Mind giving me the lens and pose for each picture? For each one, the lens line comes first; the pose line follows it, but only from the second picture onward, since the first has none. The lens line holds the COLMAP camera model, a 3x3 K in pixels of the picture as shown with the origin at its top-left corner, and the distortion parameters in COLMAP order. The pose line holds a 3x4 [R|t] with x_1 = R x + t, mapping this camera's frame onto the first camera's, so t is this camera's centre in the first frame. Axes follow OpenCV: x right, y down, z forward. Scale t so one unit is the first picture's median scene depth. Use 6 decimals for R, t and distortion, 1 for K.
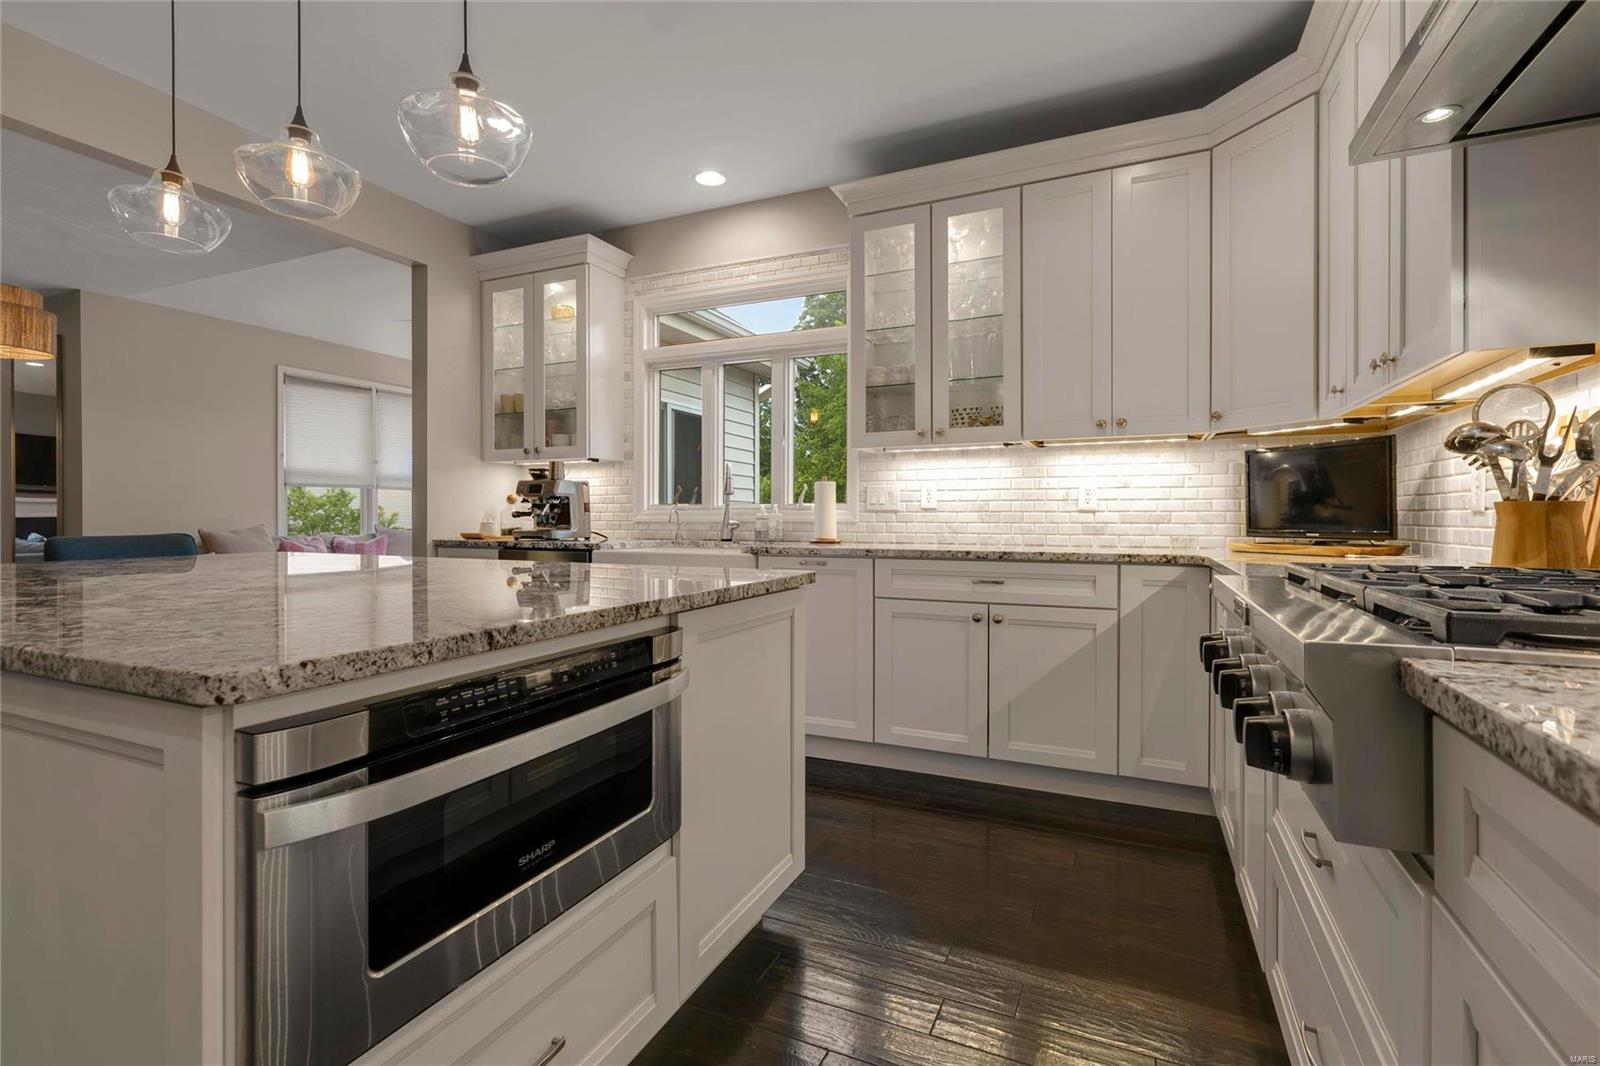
lens RADIAL K [[743.8, 0, 791.2], [0, 743.8, 518.8], [0, 0, 1]] dist [0.002364, 0.000127]
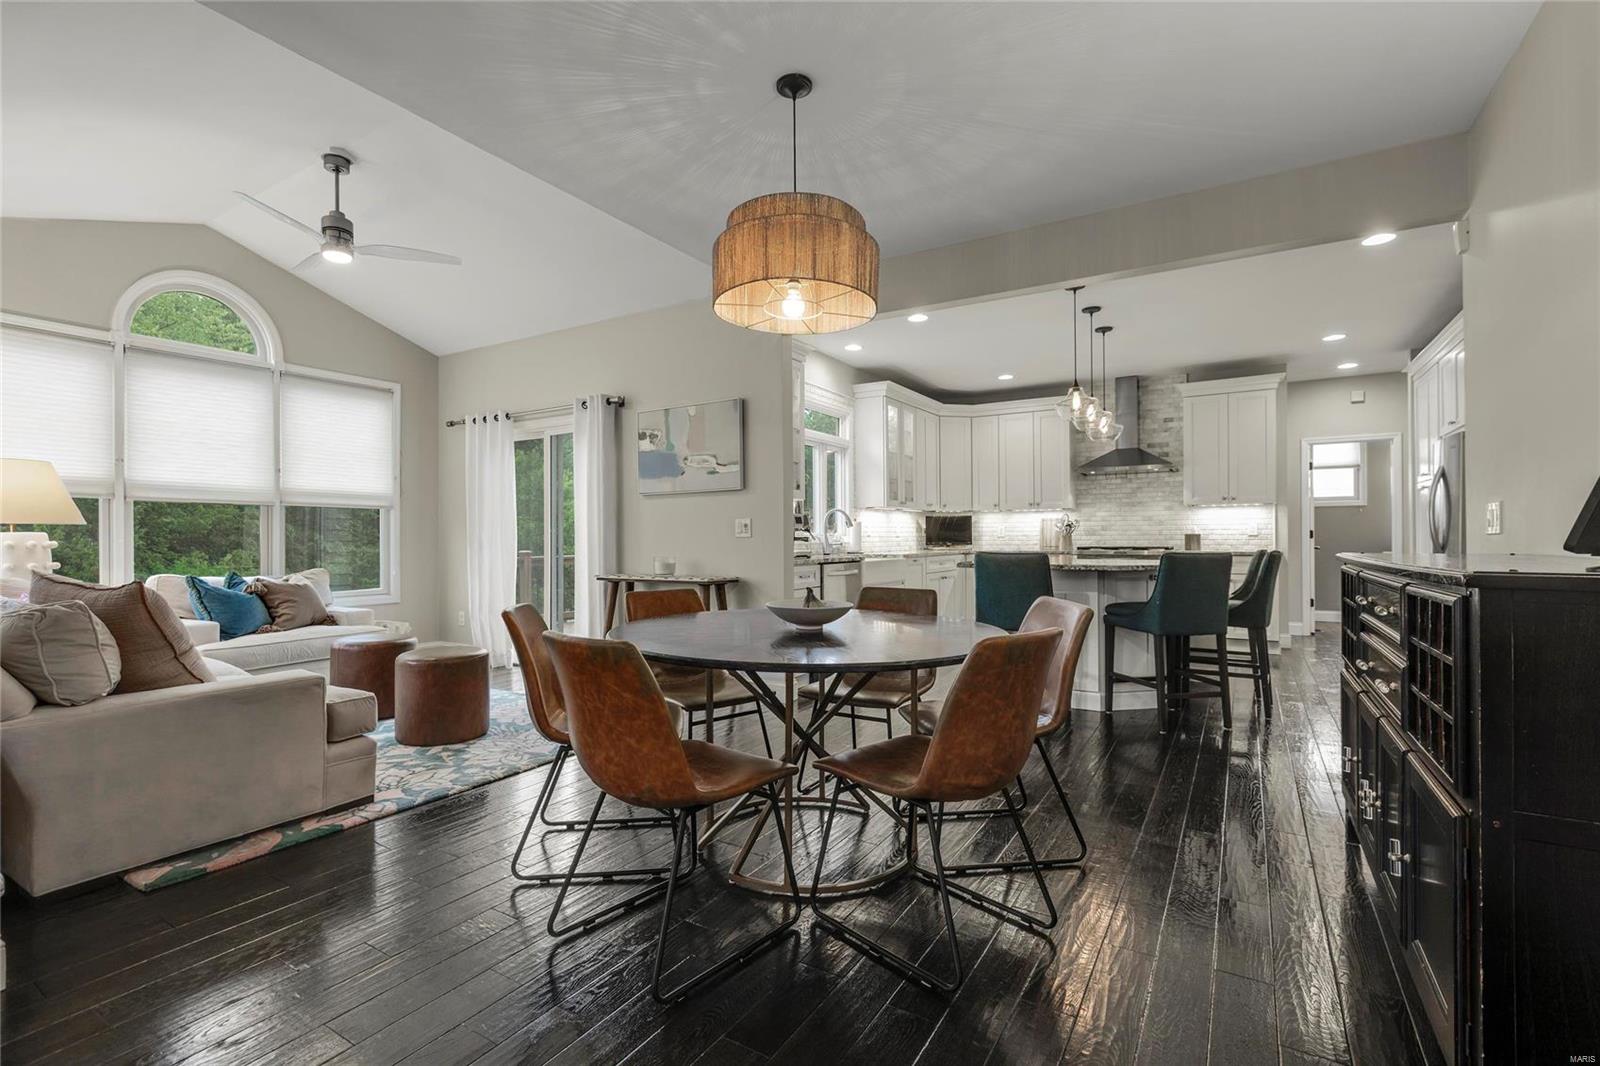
lens RADIAL K [[743.8, 0, 794.3], [0, 743.8, 529.2], [0, 0, 1]] dist [0.002364, 0.000127]
pose [[0.114676, 0.011073, 0.993341, -1.925302], [0.010274, 0.999871, -0.012332, -0.008081], [-0.993350, 0.011619, 0.114547, 0.975273]]
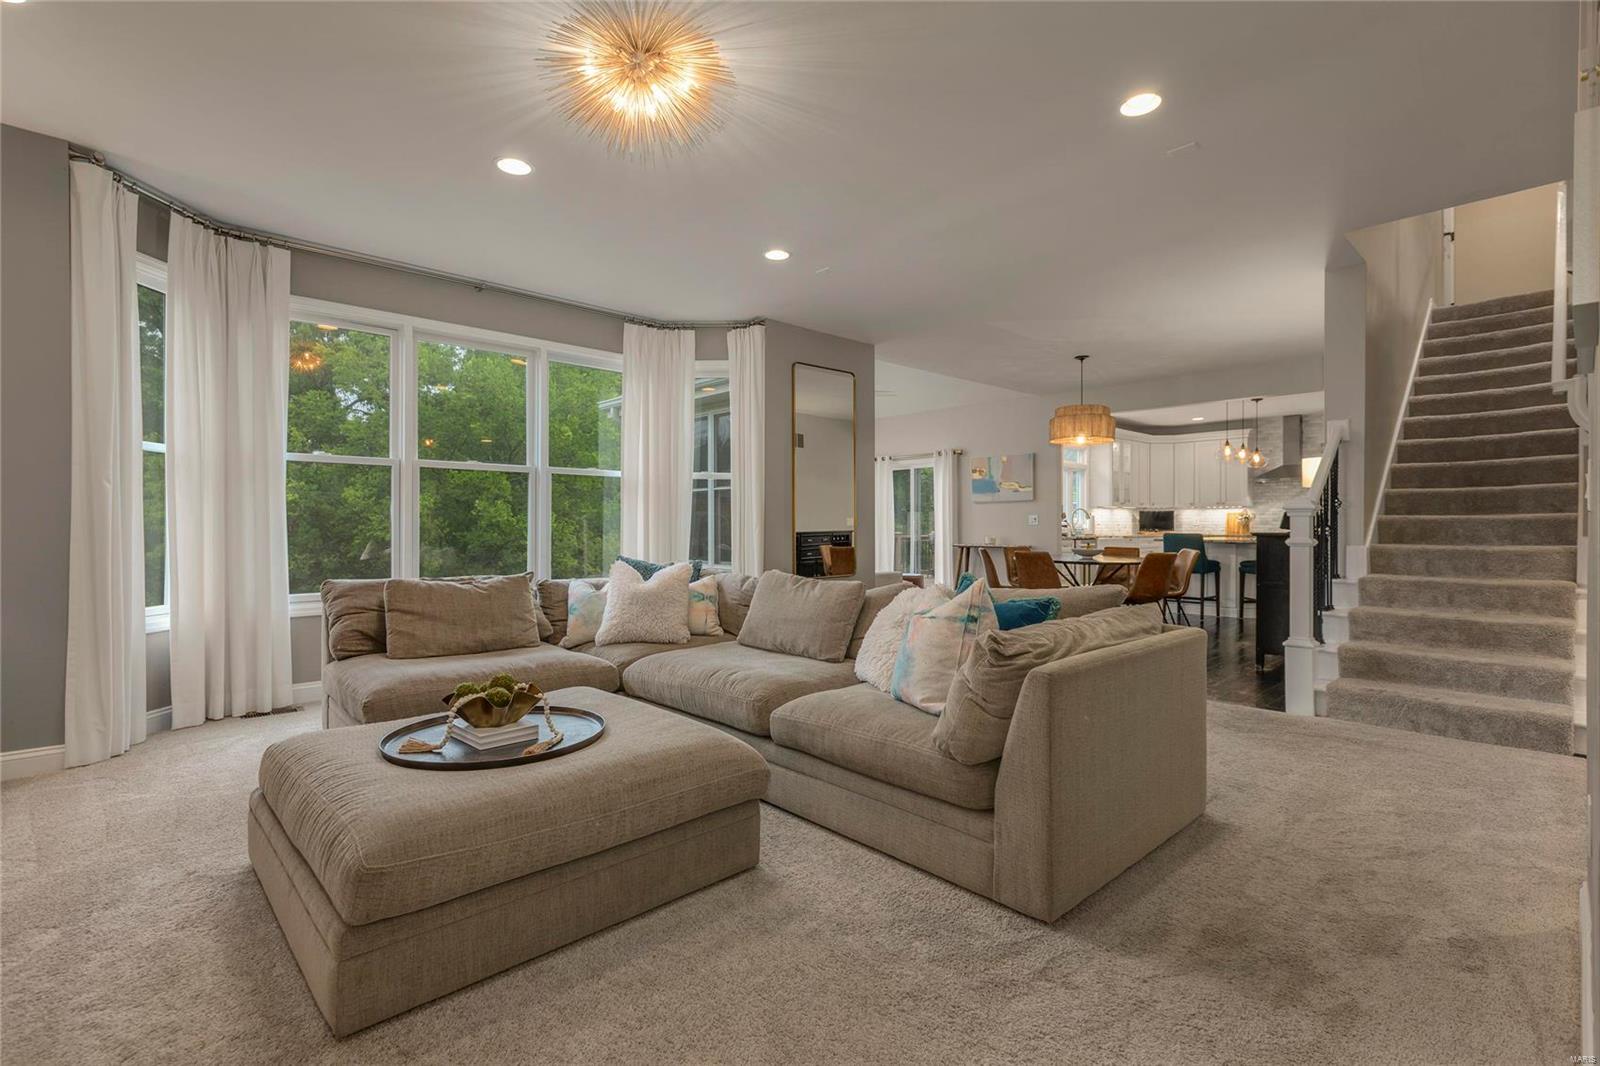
lens RADIAL K [[743.8, 0, 797.6], [0, 743.8, 528.1], [0, 0, 1]] dist [0.002364, 0.000127]
pose [[0.369952, -0.002688, 0.929047, -3.343463], [0.004081, 0.999991, 0.001268, -0.006392], [-0.929042, 0.003322, 0.369960, 1.027492]]
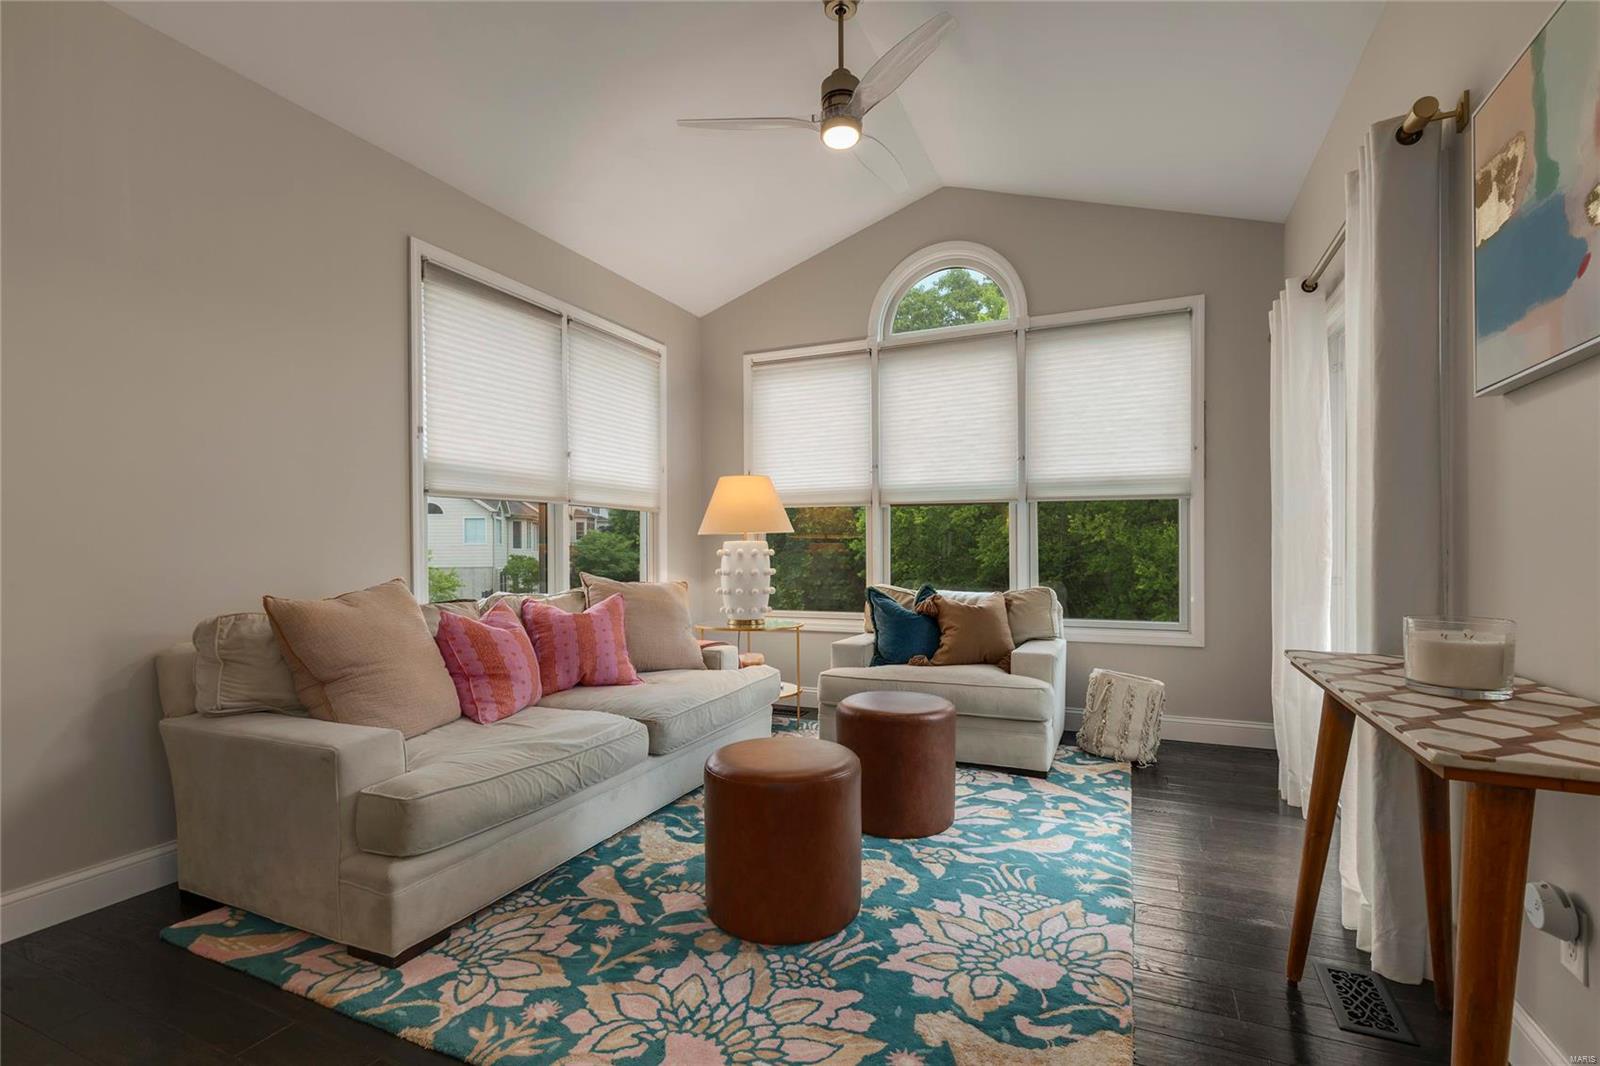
lens RADIAL K [[743.8, 0, 797.2], [0, 743.8, 546.5], [0, 0, 1]] dist [0.002364, 0.000127]
pose [[0.999971, -0.007140, 0.002798, -0.859452], [0.007173, 0.999903, -0.011926, -0.005122], [-0.002713, 0.011946, 0.999925, 1.017005]]
